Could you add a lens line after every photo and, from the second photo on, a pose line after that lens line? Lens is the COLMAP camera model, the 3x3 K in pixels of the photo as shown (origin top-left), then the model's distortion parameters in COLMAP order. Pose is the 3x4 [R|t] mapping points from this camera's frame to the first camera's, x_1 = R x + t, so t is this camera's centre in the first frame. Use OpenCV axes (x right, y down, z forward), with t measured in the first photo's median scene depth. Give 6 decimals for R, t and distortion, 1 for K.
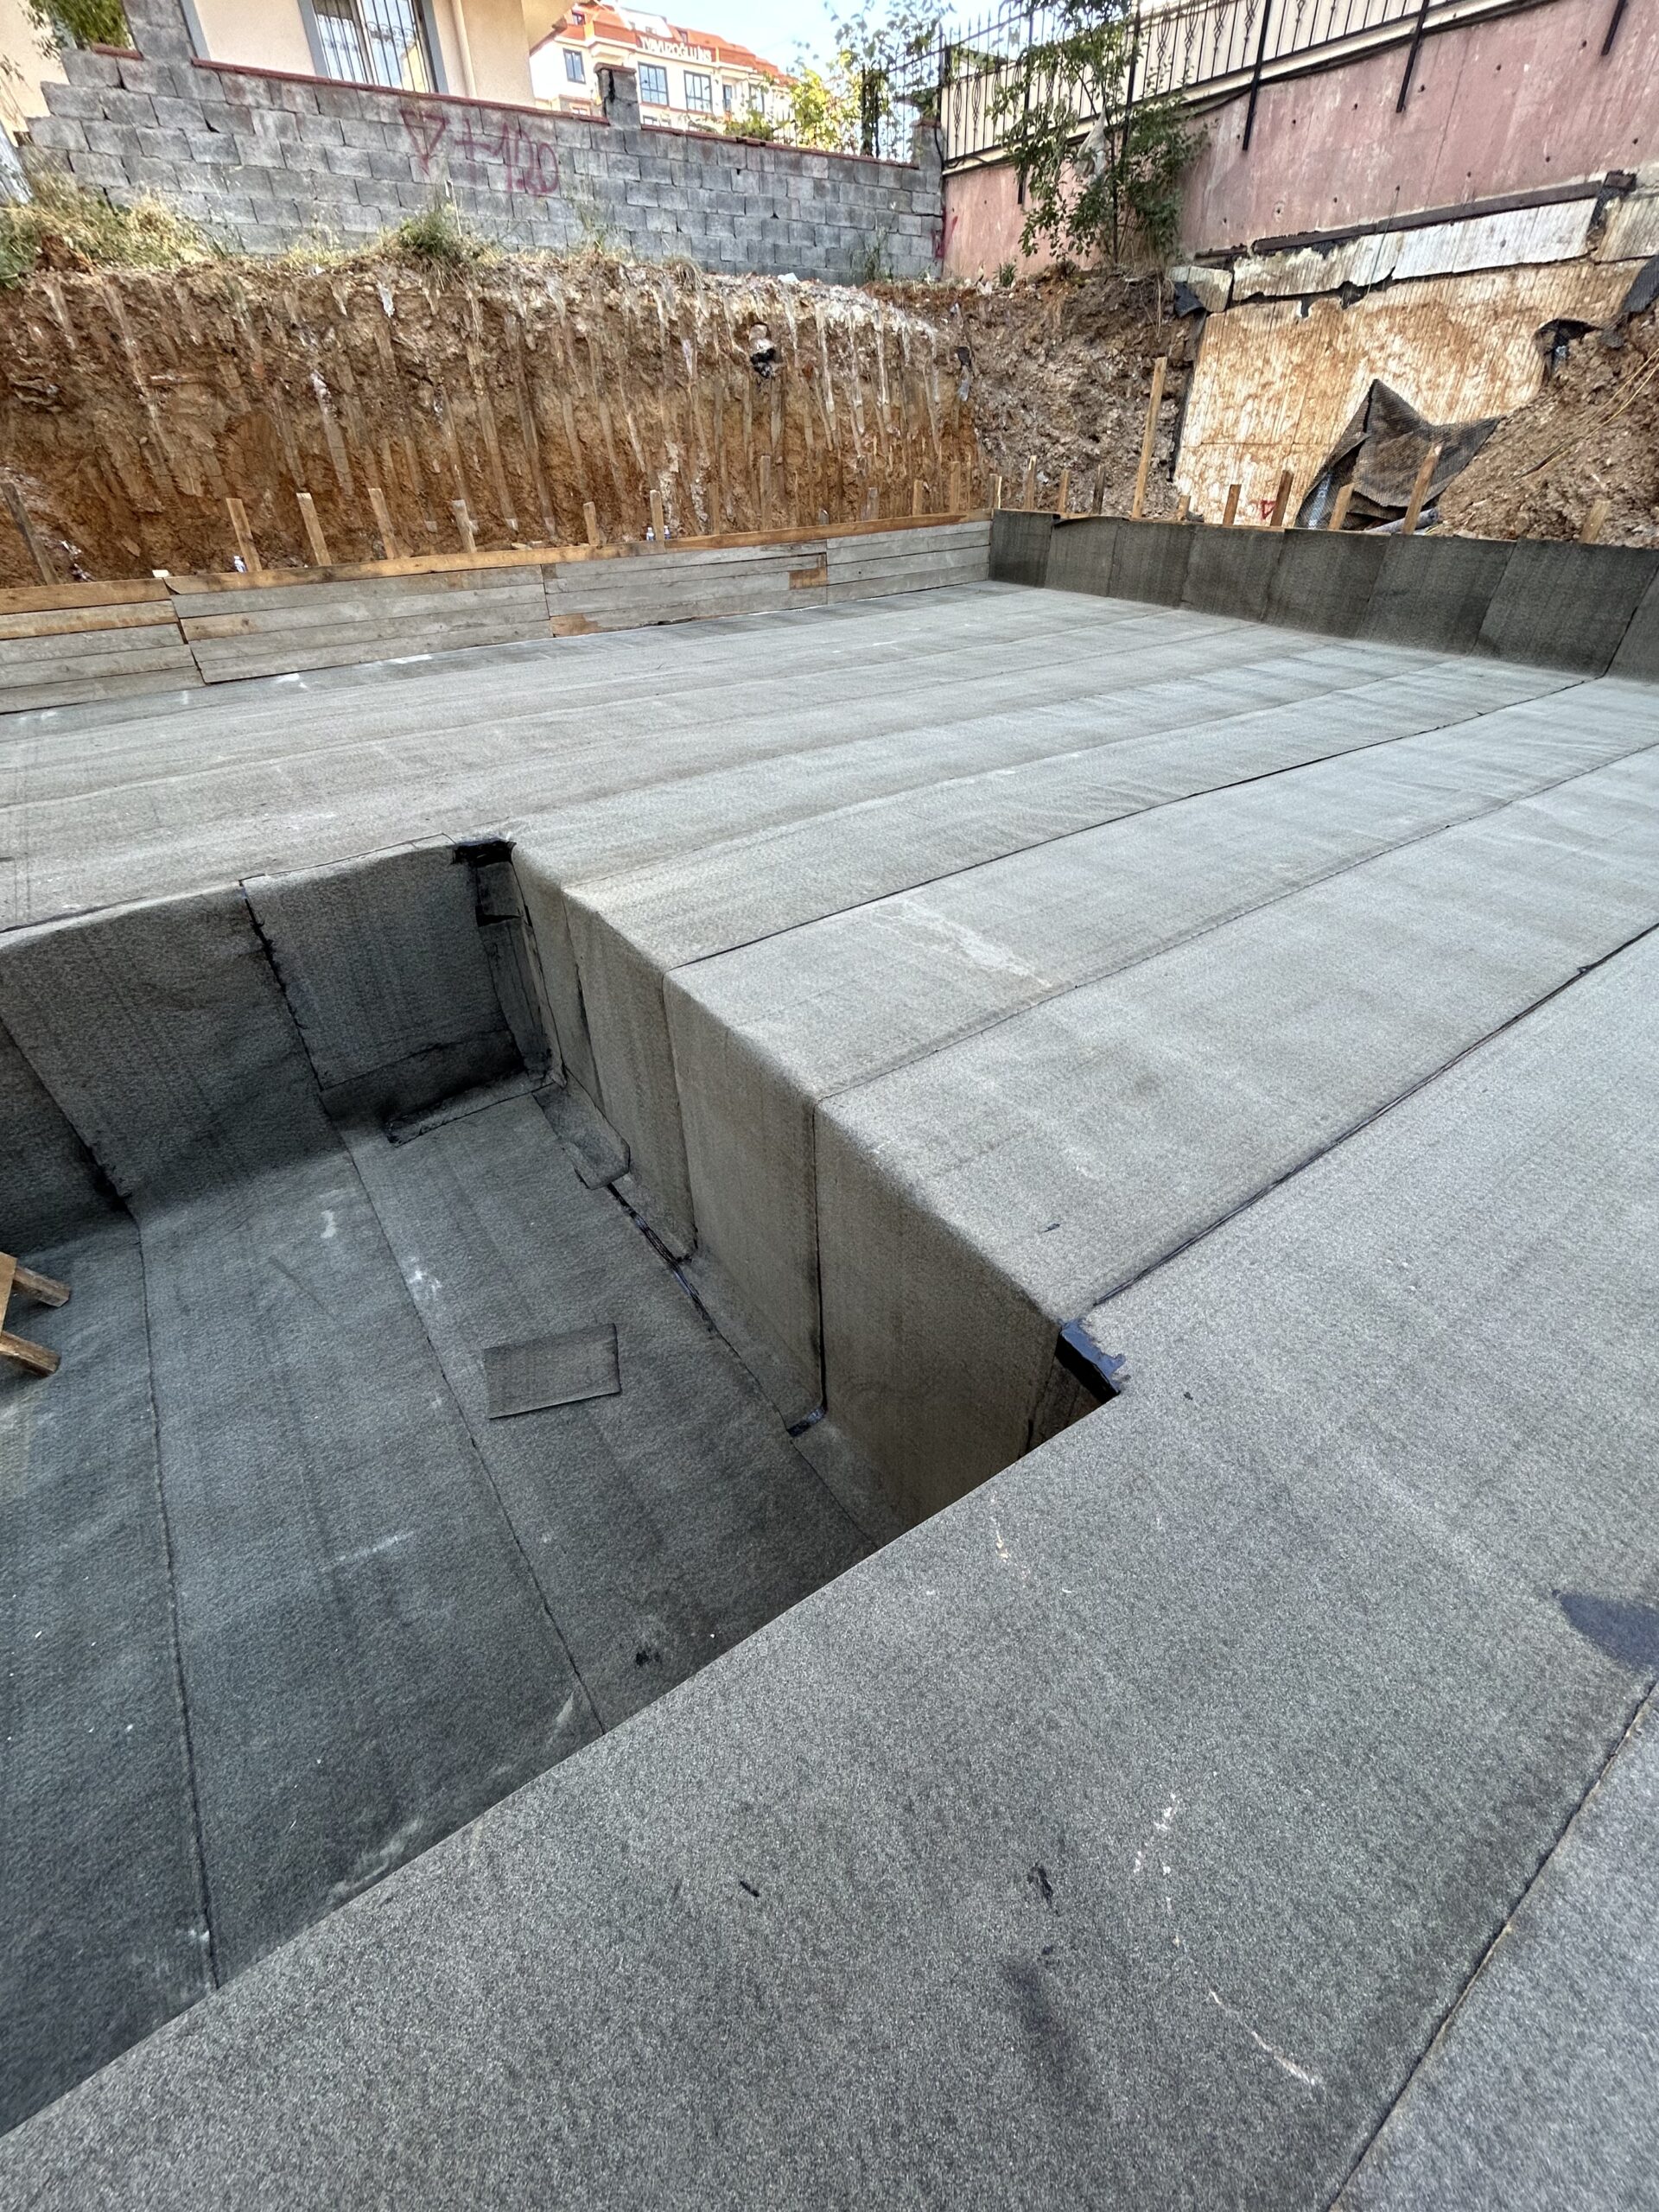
lens RADIAL K [[898.6, 0, 835.1], [0, 898.6, 1108.9], [0, 0, 1]] dist [-0.001351, 0.000182]
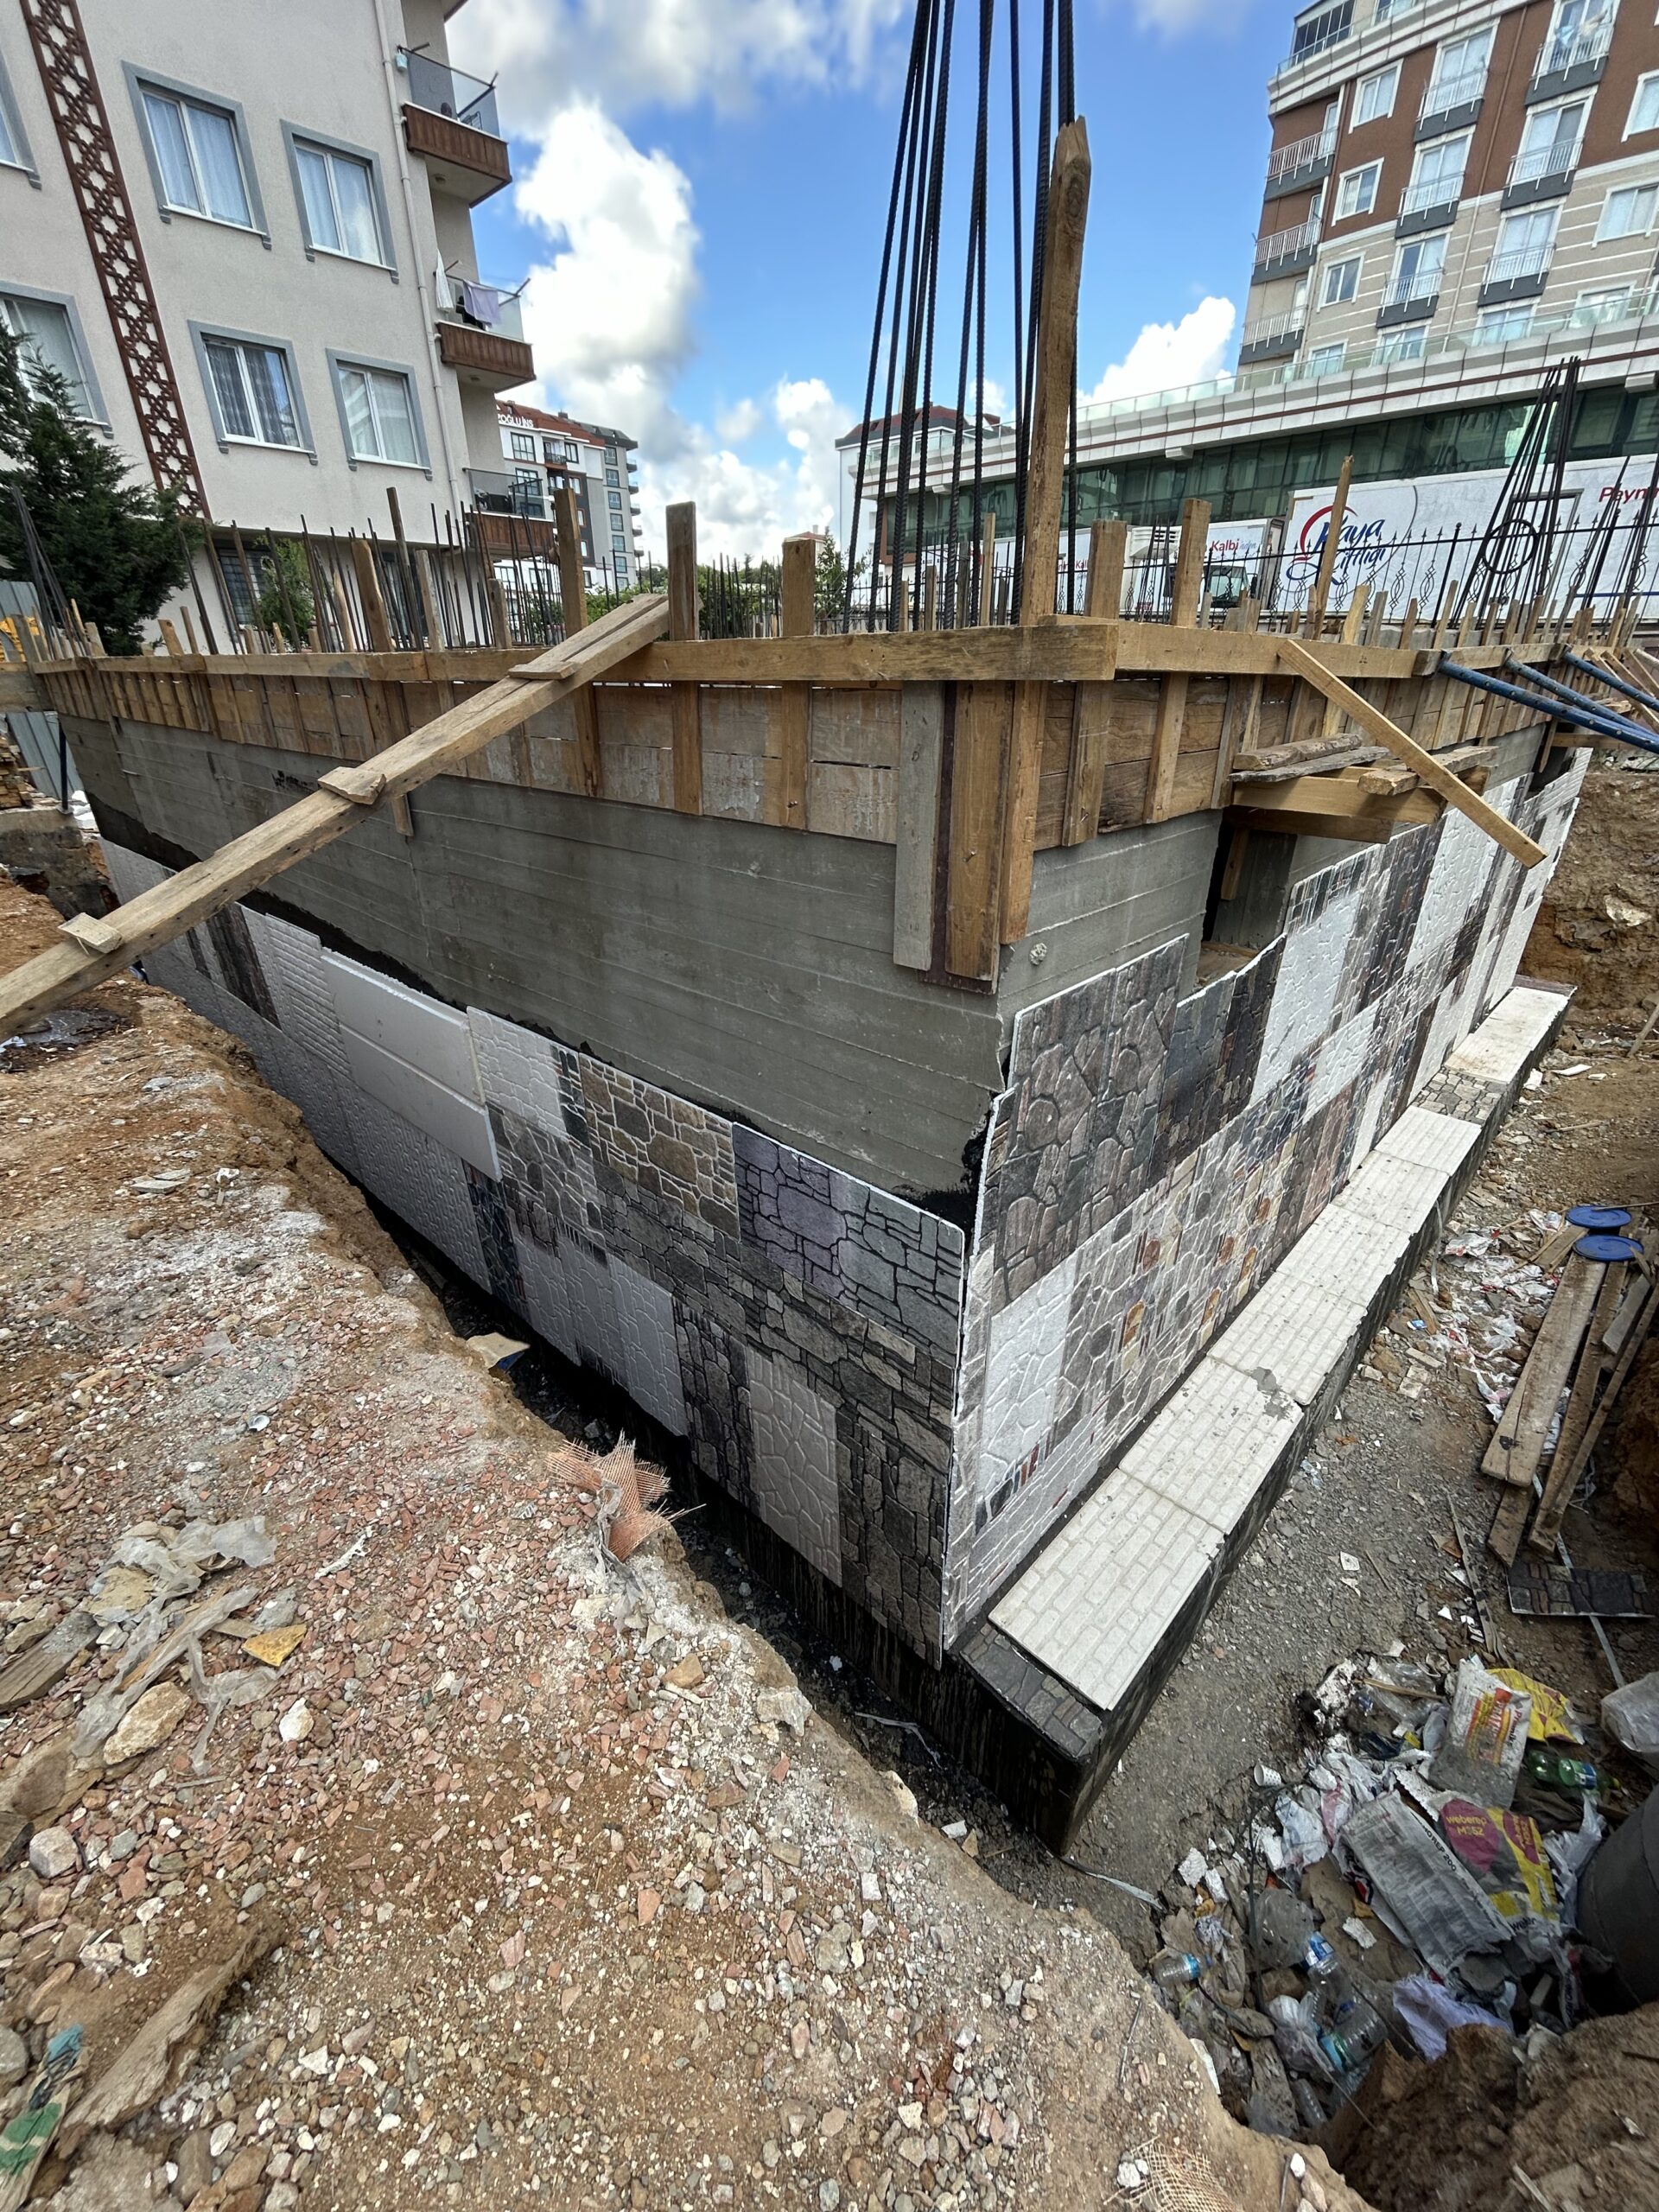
lens RADIAL K [[898.6, 0, 834.0], [0, 898.6, 1100.4], [0, 0, 1]] dist [-0.001351, 0.000182]
pose [[0.982666, -0.070317, 0.171531, -0.074010], [0.102170, 0.977489, -0.184600, 0.226394], [-0.154689, 0.198926, 0.967729, -0.780579]]
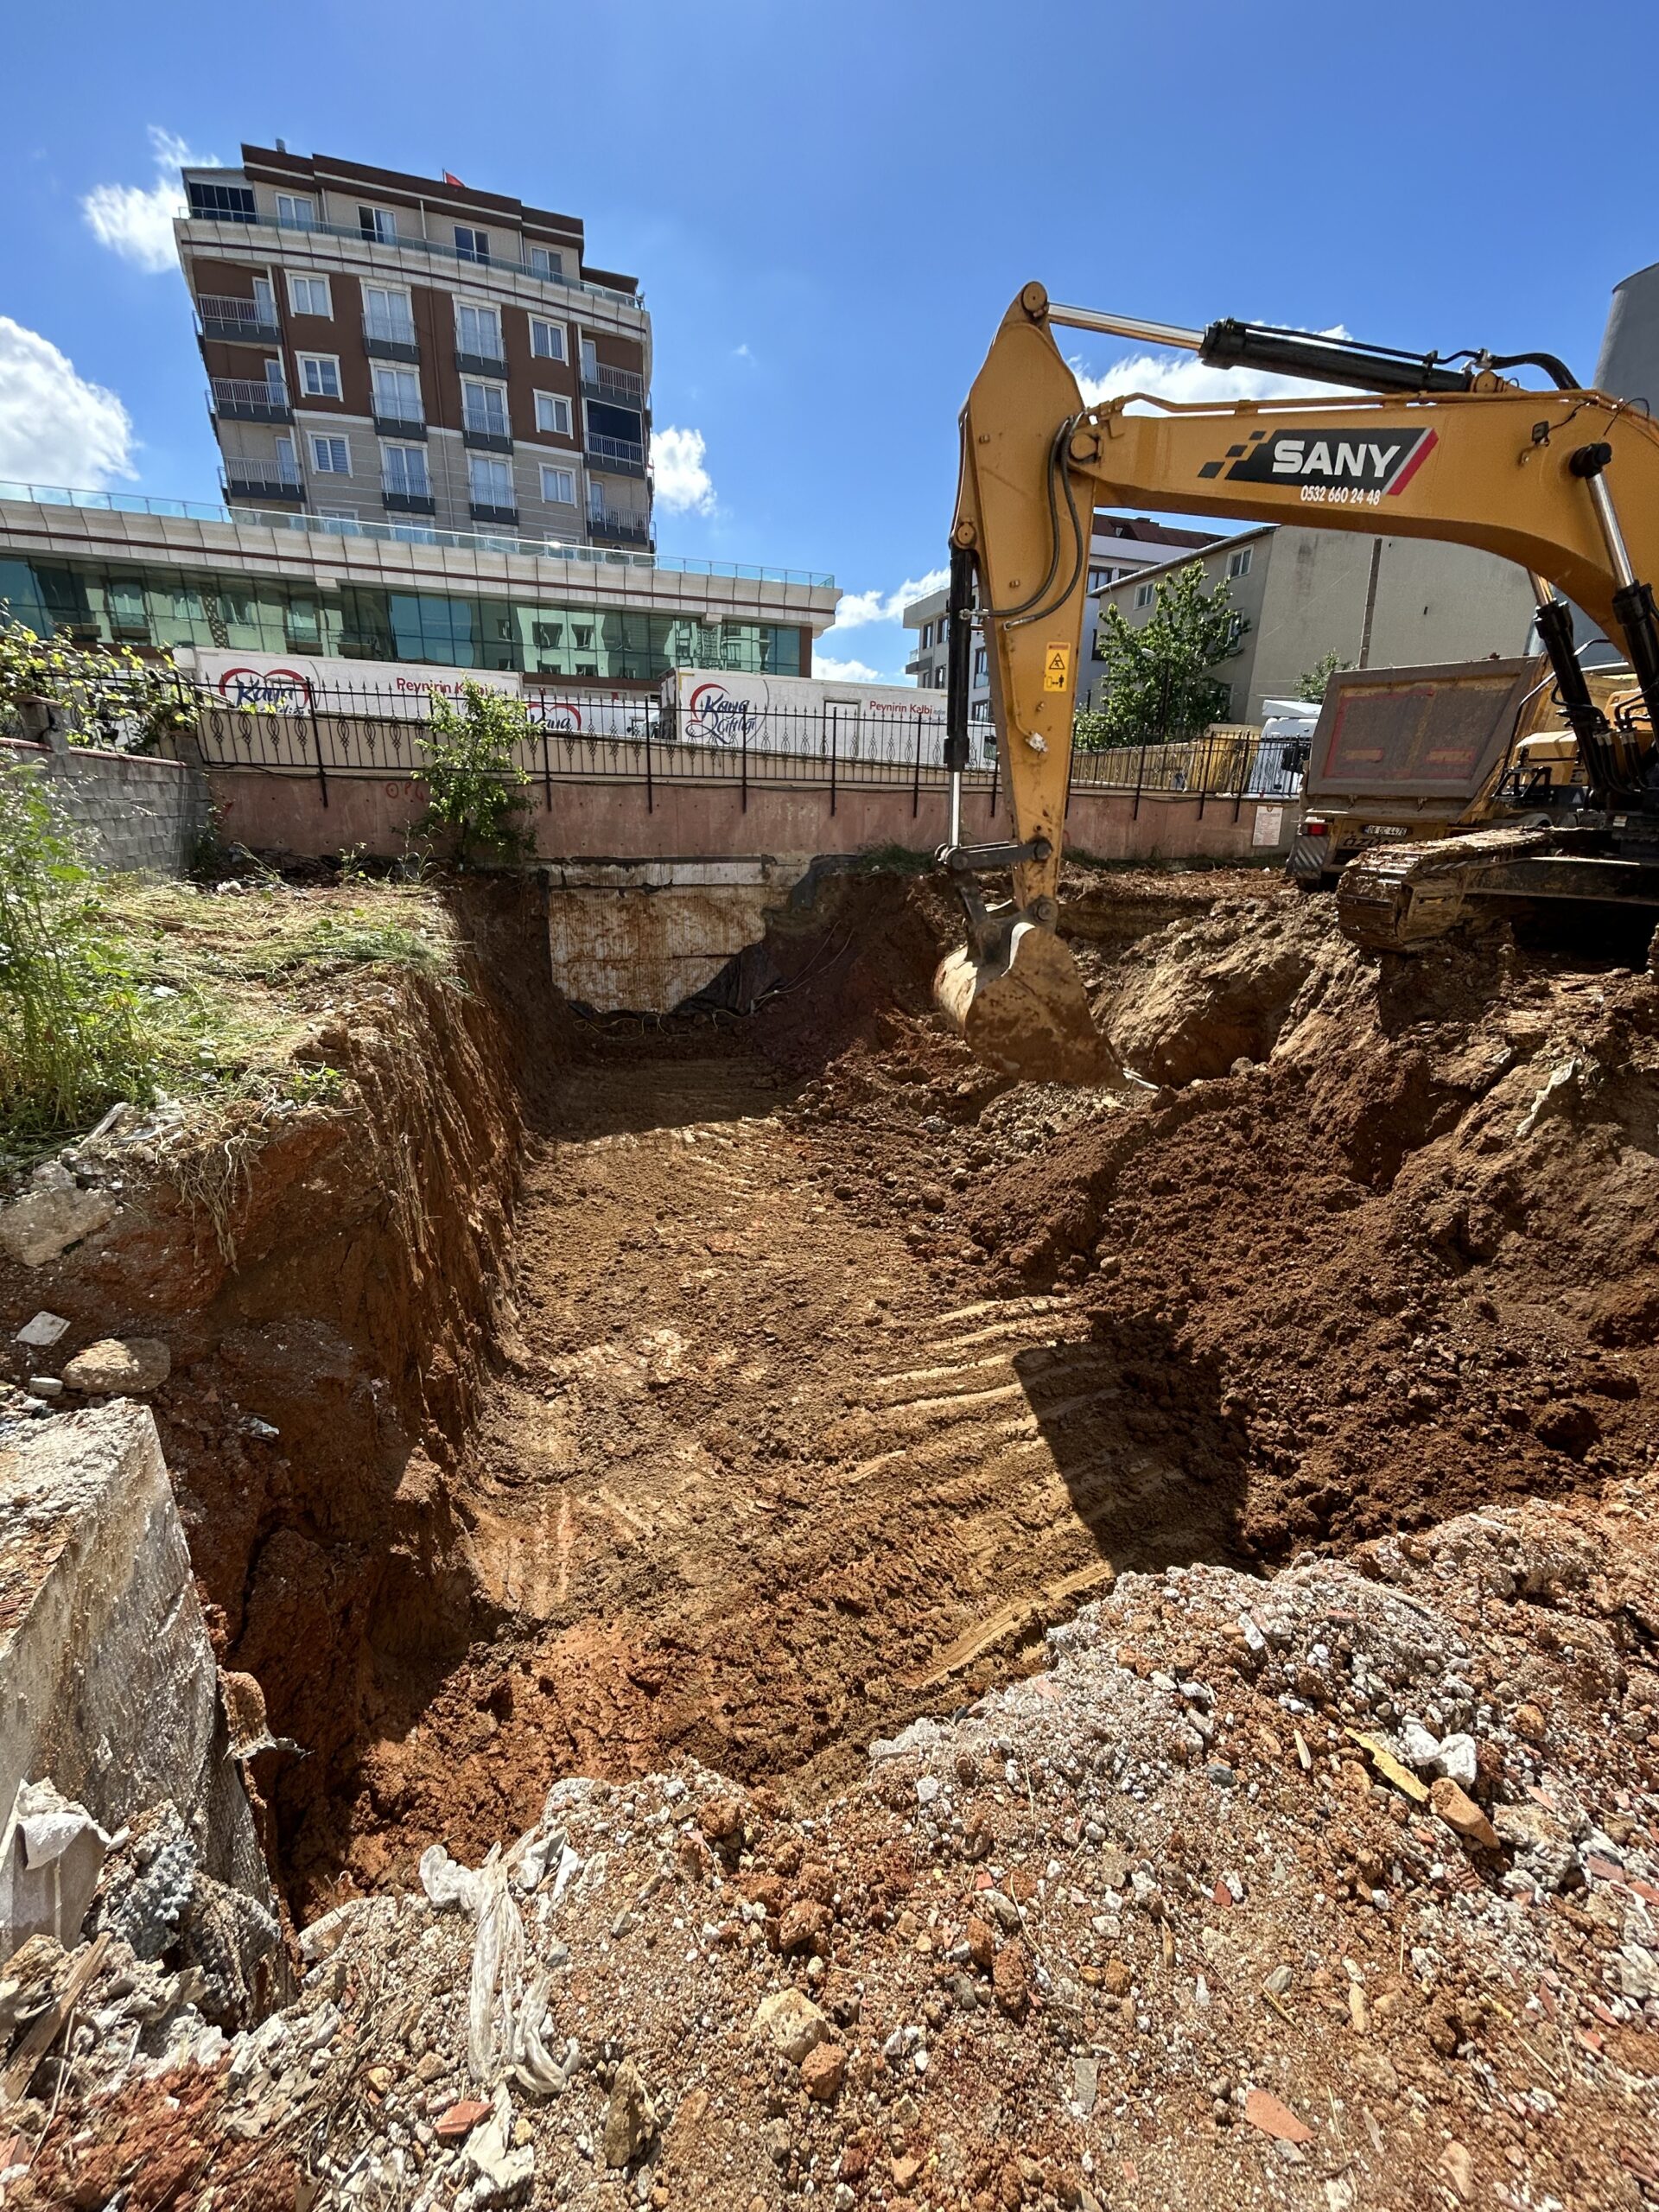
lens RADIAL K [[898.6, 0, 829.5], [0, 898.6, 1102.3], [0, 0, 1]] dist [-0.001351, 0.000182]
pose [[0.277697, -0.274389, 0.920649, -1.074772], [0.559271, 0.825373, 0.077299, -0.535449], [-0.781089, 0.493426, 0.382662, 0.288457]]
